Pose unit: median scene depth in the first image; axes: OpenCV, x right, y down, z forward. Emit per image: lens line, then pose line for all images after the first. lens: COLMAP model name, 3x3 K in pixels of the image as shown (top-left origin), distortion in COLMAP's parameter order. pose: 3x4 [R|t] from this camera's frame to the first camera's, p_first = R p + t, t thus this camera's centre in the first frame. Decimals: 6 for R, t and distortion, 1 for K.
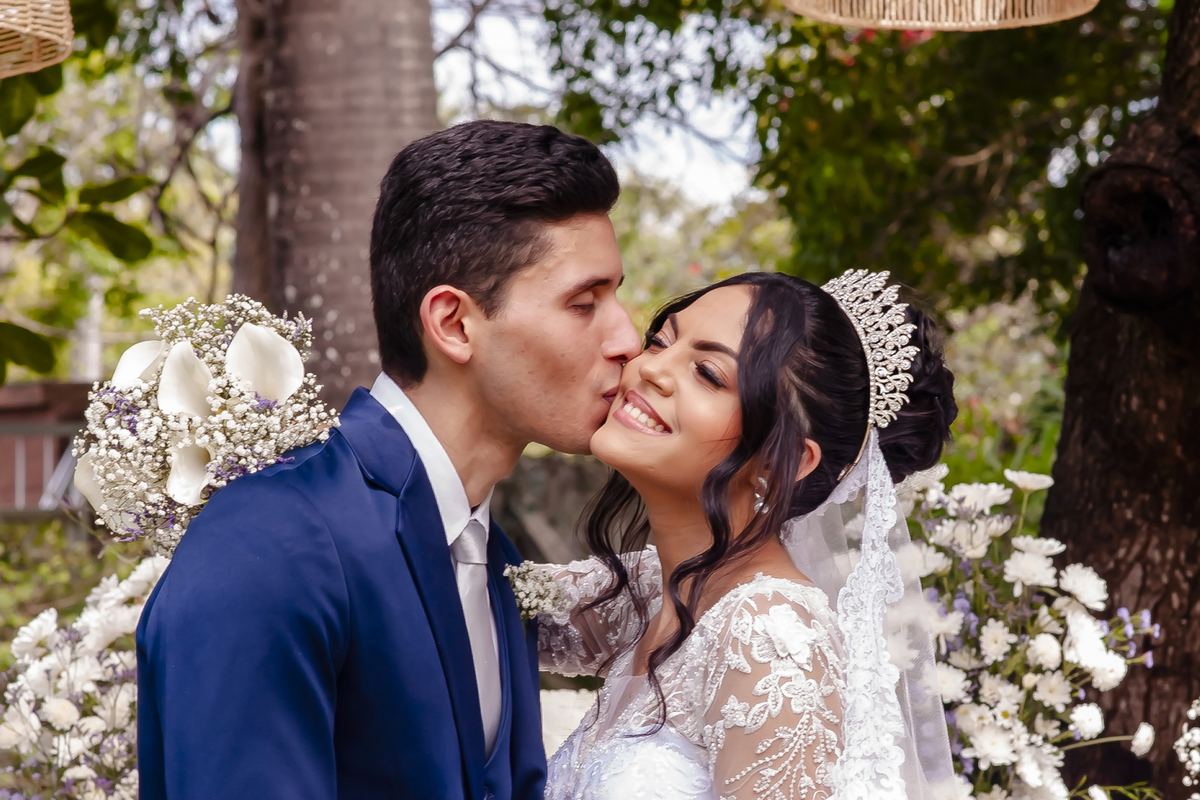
lens RADIAL K [[4619.9, 0, 600.0], [0, 4619.9, 400.0], [0, 0, 1]] dist [-0.103988, -6.518375]
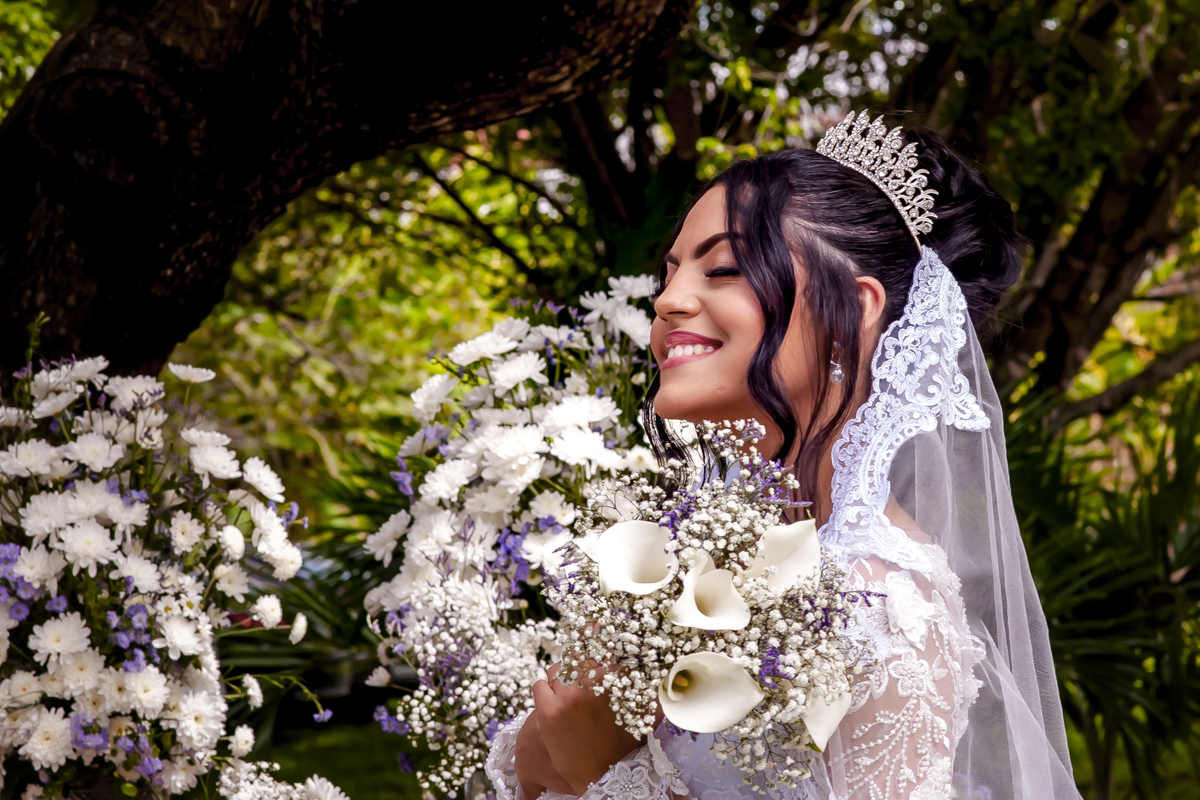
lens RADIAL K [[4619.9, 0, 600.0], [0, 4619.9, 400.0], [0, 0, 1]] dist [-0.103988, -6.518375]
pose [[0.867090, 0.015884, 0.497898, -0.340304], [0.001360, 0.999412, -0.034252, 0.057926], [-0.498149, 0.030377, 0.866559, 0.073106]]
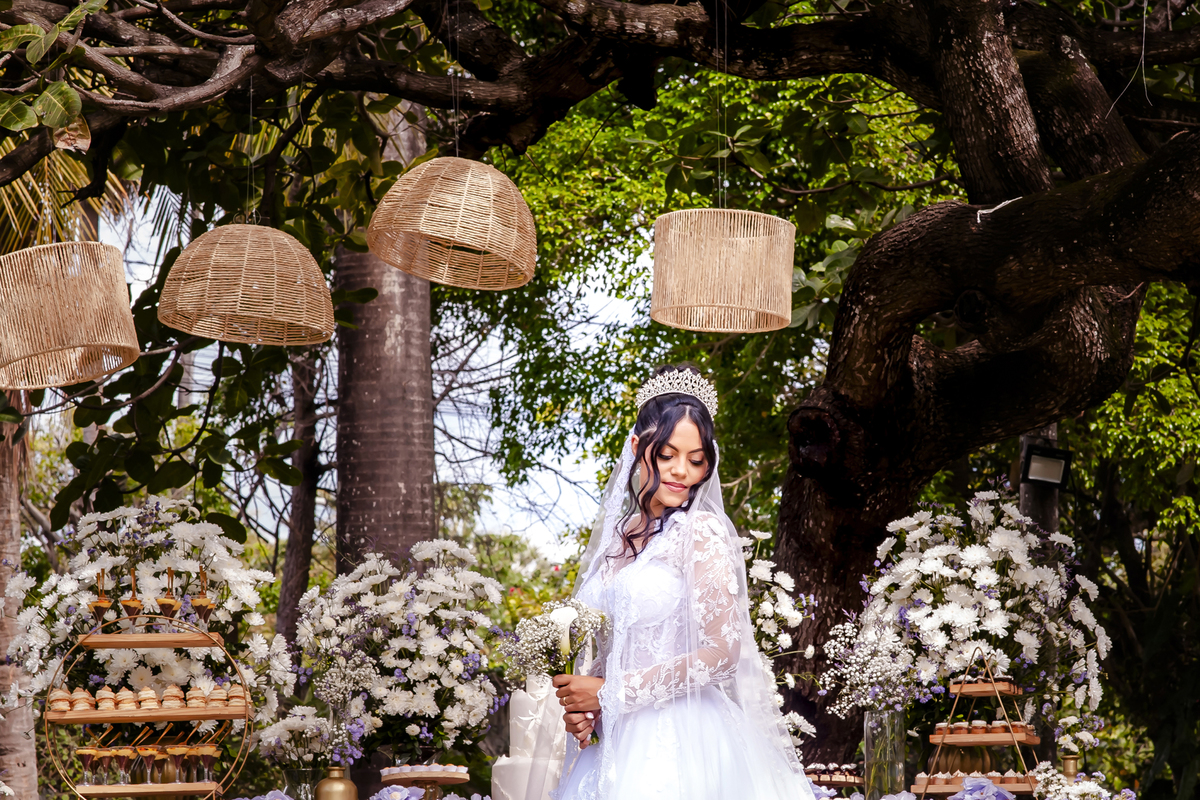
lens RADIAL K [[4619.9, 0, 600.0], [0, 4619.9, 400.0], [0, 0, 1]] dist [-0.103988, -6.518375]
pose [[0.997859, 0.035659, 0.054832, -0.111755], [-0.027981, 0.990461, -0.134920, 0.259424], [-0.059120, 0.133096, 0.989338, -1.238345]]
